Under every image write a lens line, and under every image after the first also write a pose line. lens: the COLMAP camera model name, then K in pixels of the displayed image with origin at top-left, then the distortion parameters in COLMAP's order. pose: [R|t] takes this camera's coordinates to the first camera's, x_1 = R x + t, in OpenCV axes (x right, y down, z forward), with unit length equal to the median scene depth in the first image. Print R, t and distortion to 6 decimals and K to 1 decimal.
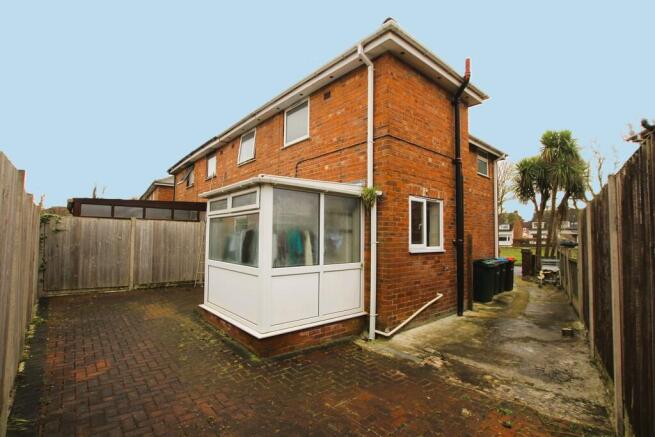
lens RADIAL K [[298.8, 0, 327.5], [0, 298.8, 218.5], [0, 0, 1]] dist [0.000368, 0.000222]
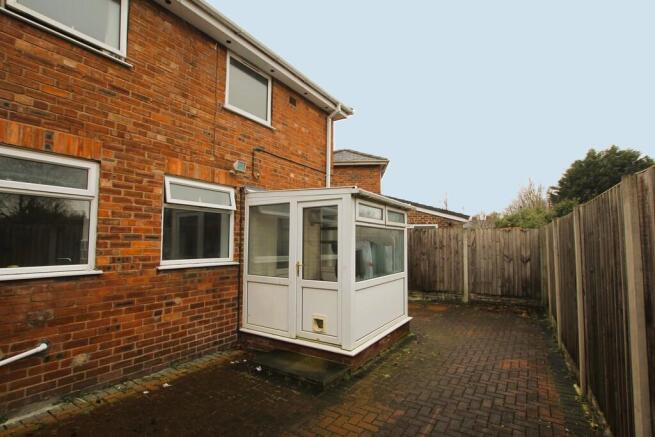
lens RADIAL K [[306.3, 0, 329.5], [0, 306.3, 226.3], [0, 0, 1]] dist [-0.027494, -0.000132]
pose [[-0.274834, 0.052277, 0.960069, -0.991061], [-0.048511, 0.996495, -0.068147, 0.054649], [-0.960267, -0.065303, -0.271335, 1.163462]]
